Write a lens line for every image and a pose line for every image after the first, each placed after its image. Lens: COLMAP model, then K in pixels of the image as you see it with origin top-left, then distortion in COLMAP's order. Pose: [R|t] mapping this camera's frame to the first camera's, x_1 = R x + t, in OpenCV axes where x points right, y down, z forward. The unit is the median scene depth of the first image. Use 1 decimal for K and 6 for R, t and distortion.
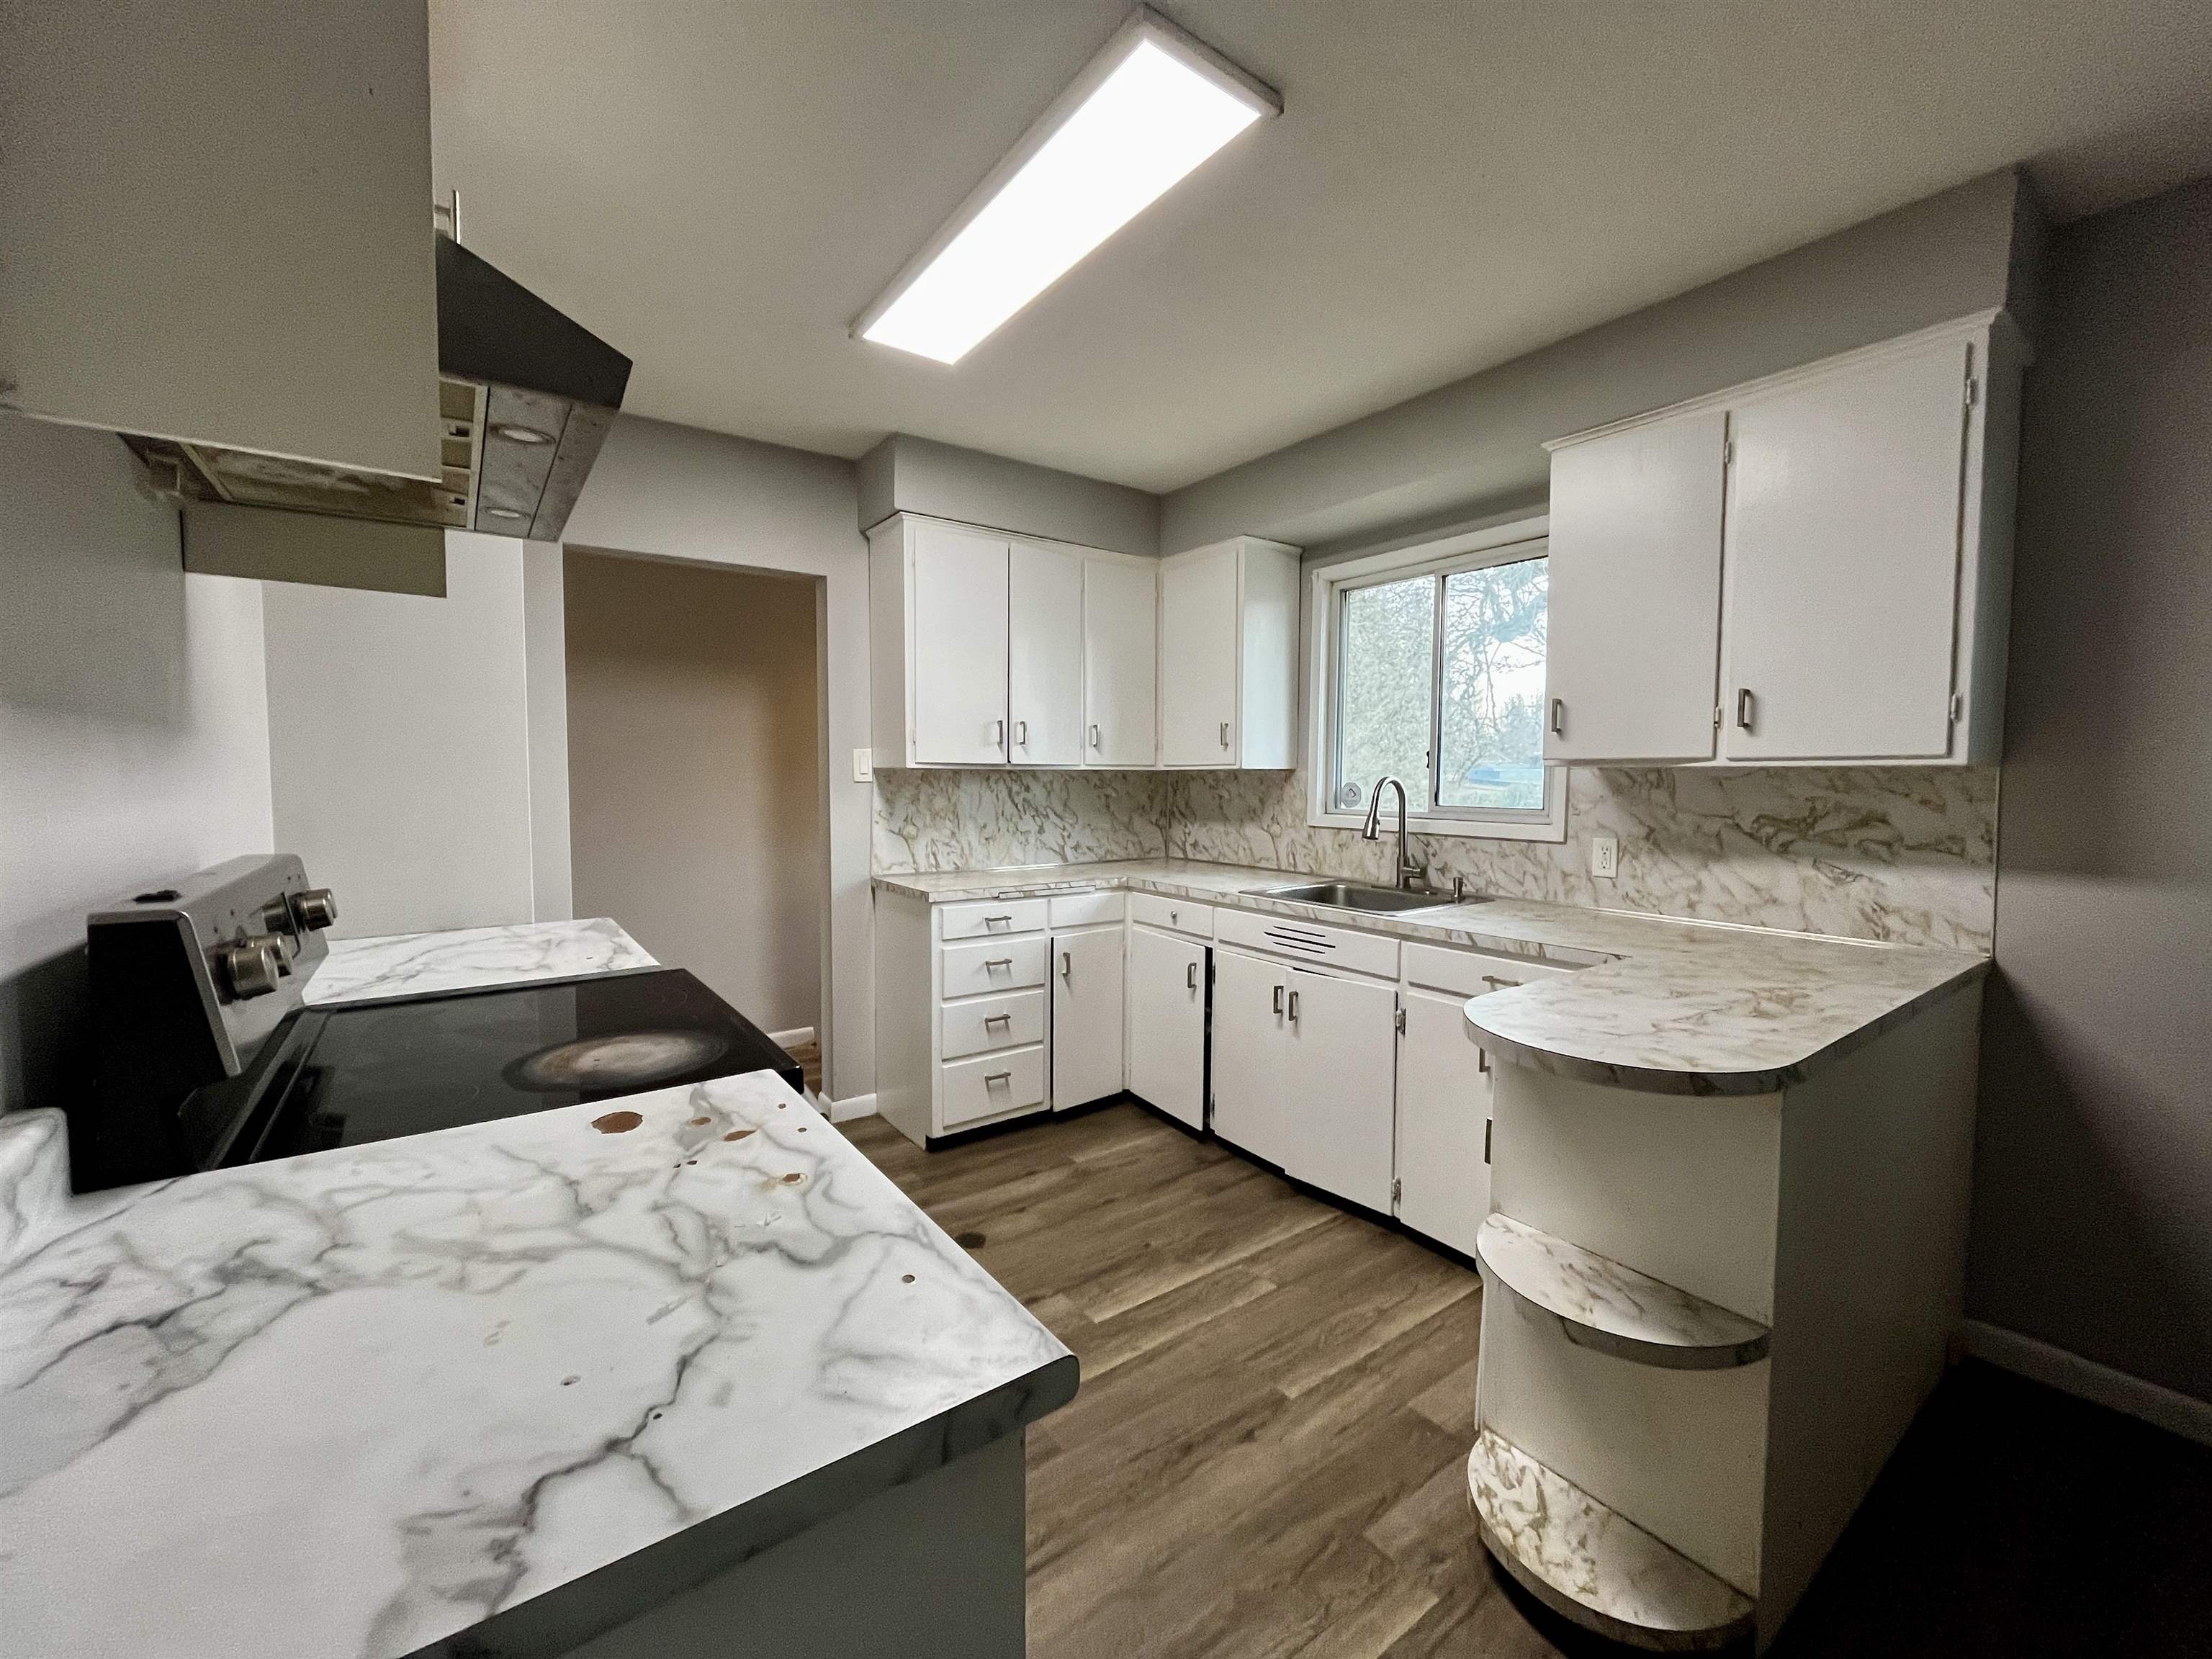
lens RADIAL K [[889.9, 0, 1105.9], [0, 889.9, 825.1], [0, 0, 1]] dist [-0.003889, -0.000179]
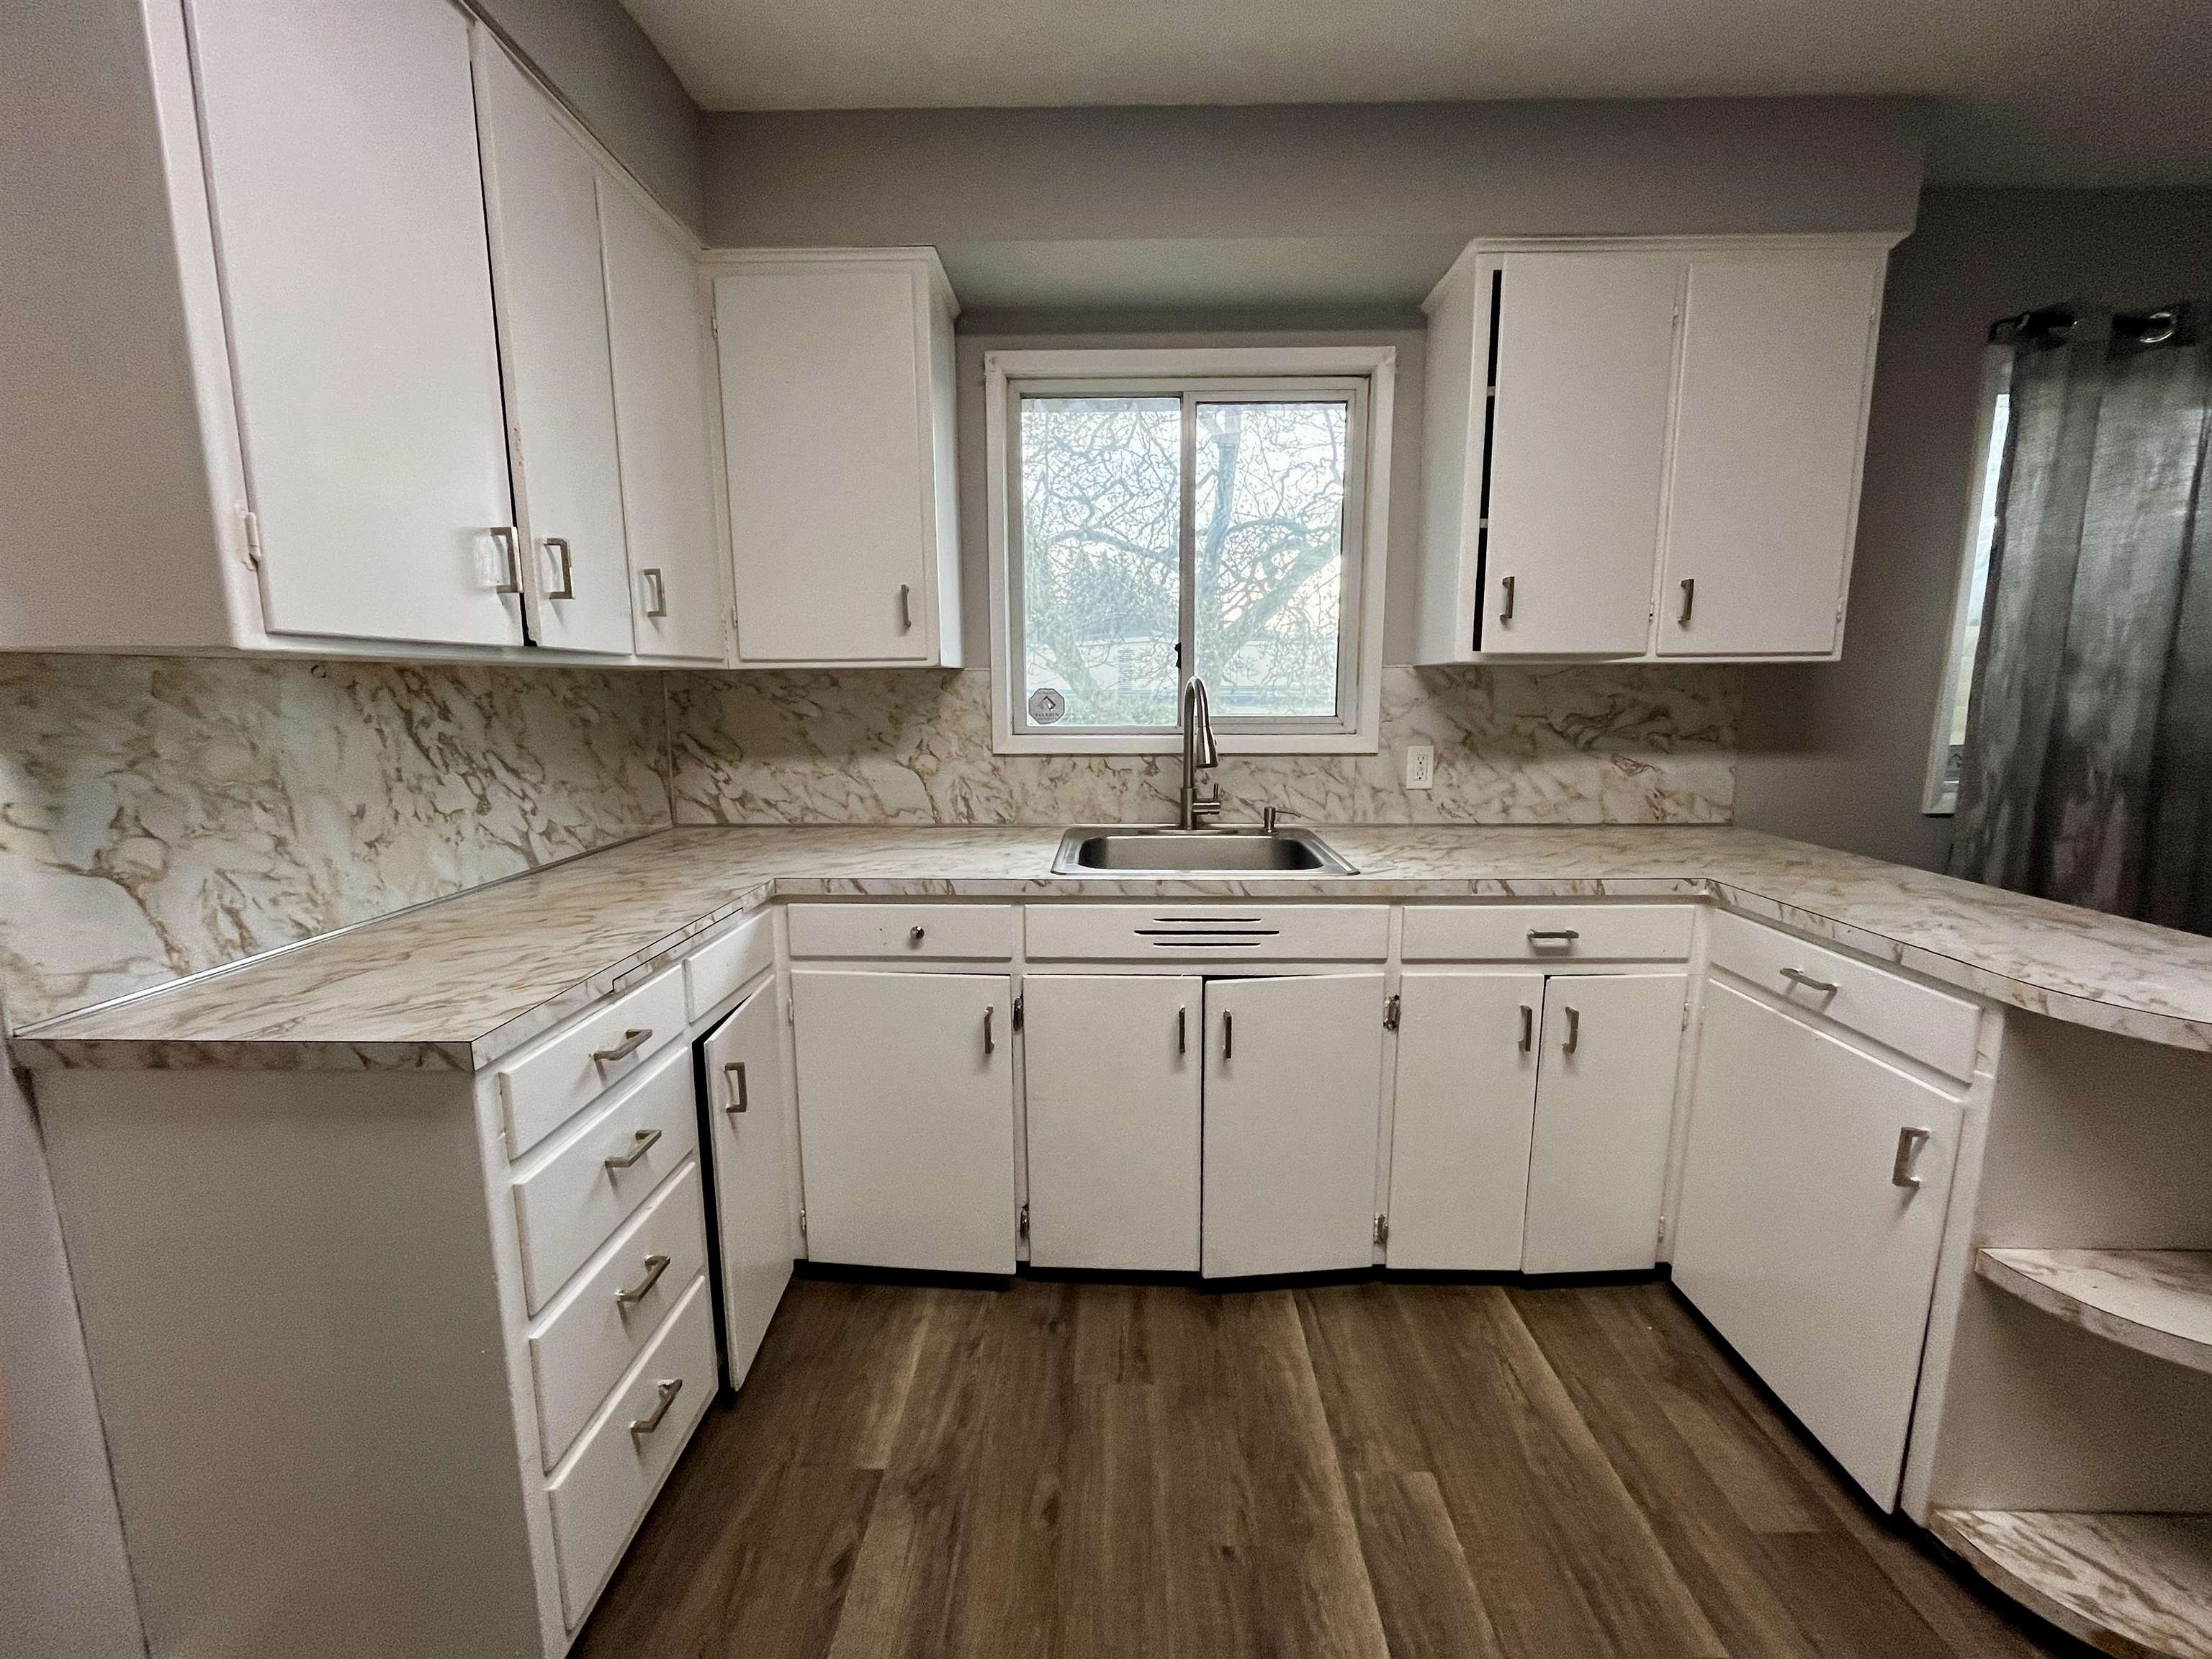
lens RADIAL K [[891.2, 0, 1108.5], [0, 891.2, 826.0], [0, 0, 1]] dist [-0.001226, -0.000375]
pose [[0.602843, -0.131580, 0.786935, -0.324733], [0.052010, 0.990691, 0.125806, -0.032440], [-0.796163, -0.034913, 0.604074, 0.666476]]
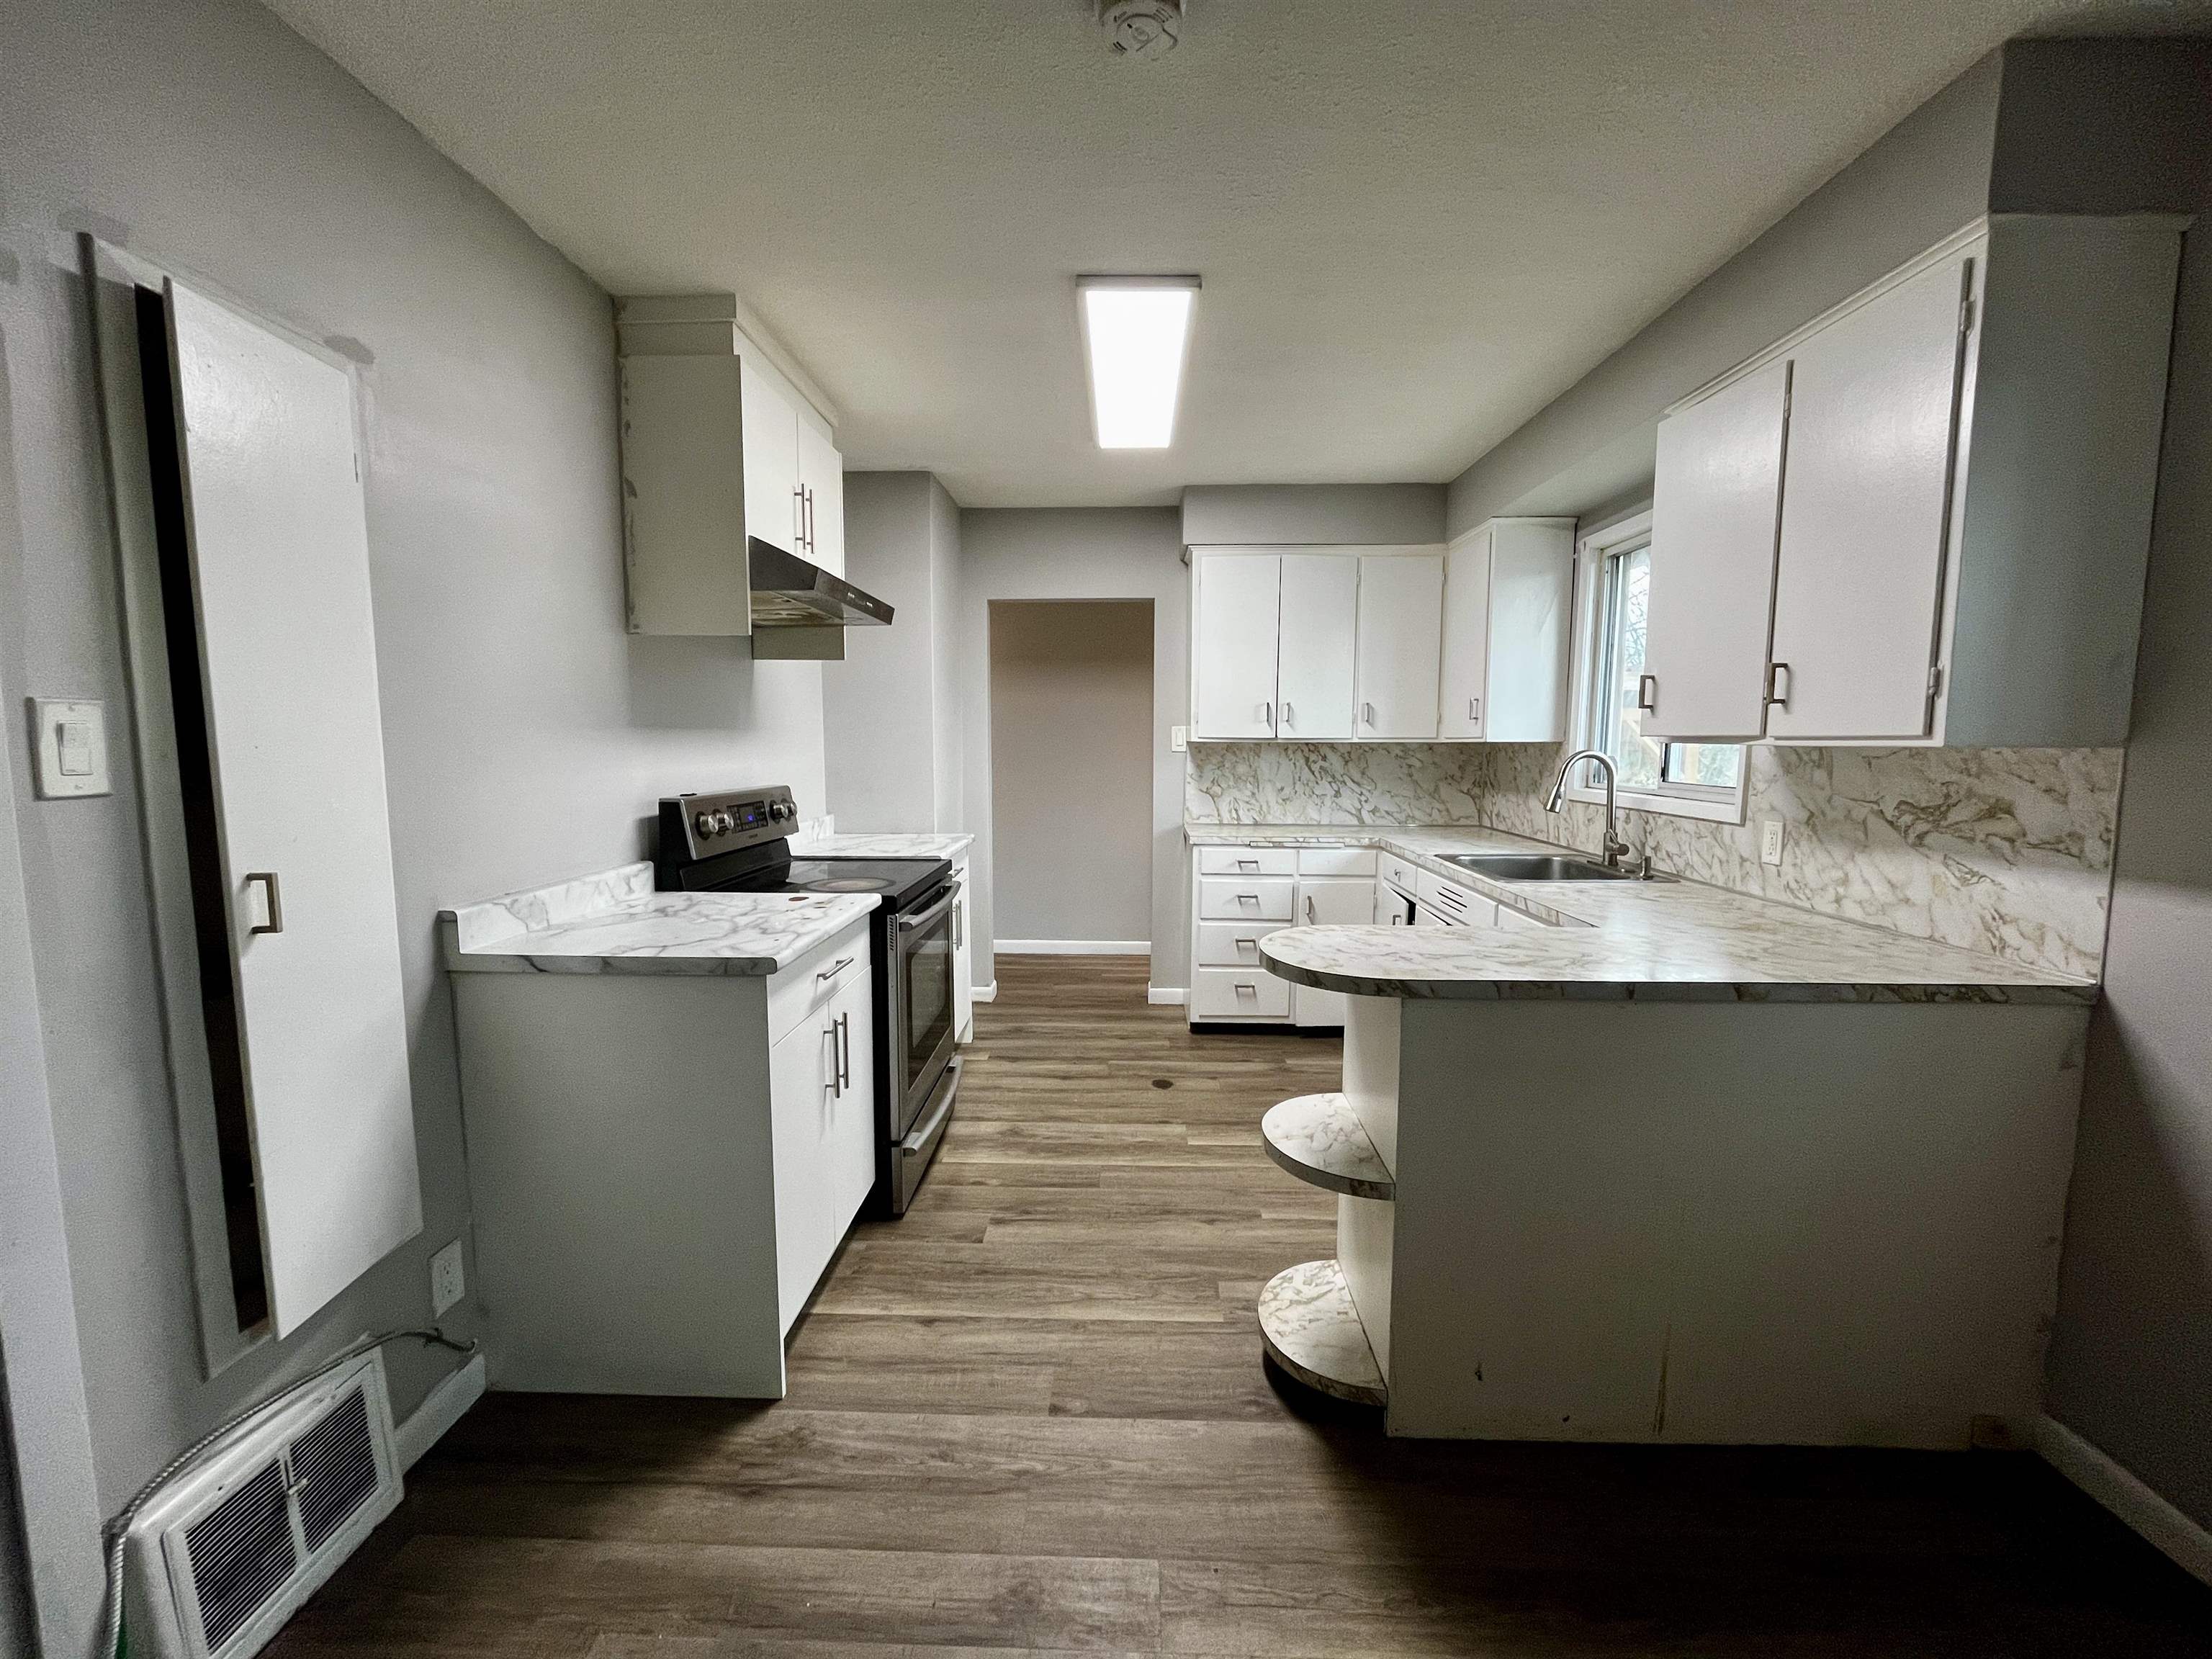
lens RADIAL K [[888.6, 0, 1109.3], [0, 888.6, 823.9], [0, 0, 1]] dist [0.000738, 0.000001]
pose [[0.793539, 0.057297, -0.605815, 0.540922], [-0.033922, 0.998174, 0.049973, -0.004976], [0.607573, -0.019105, 0.794034, -0.131181]]
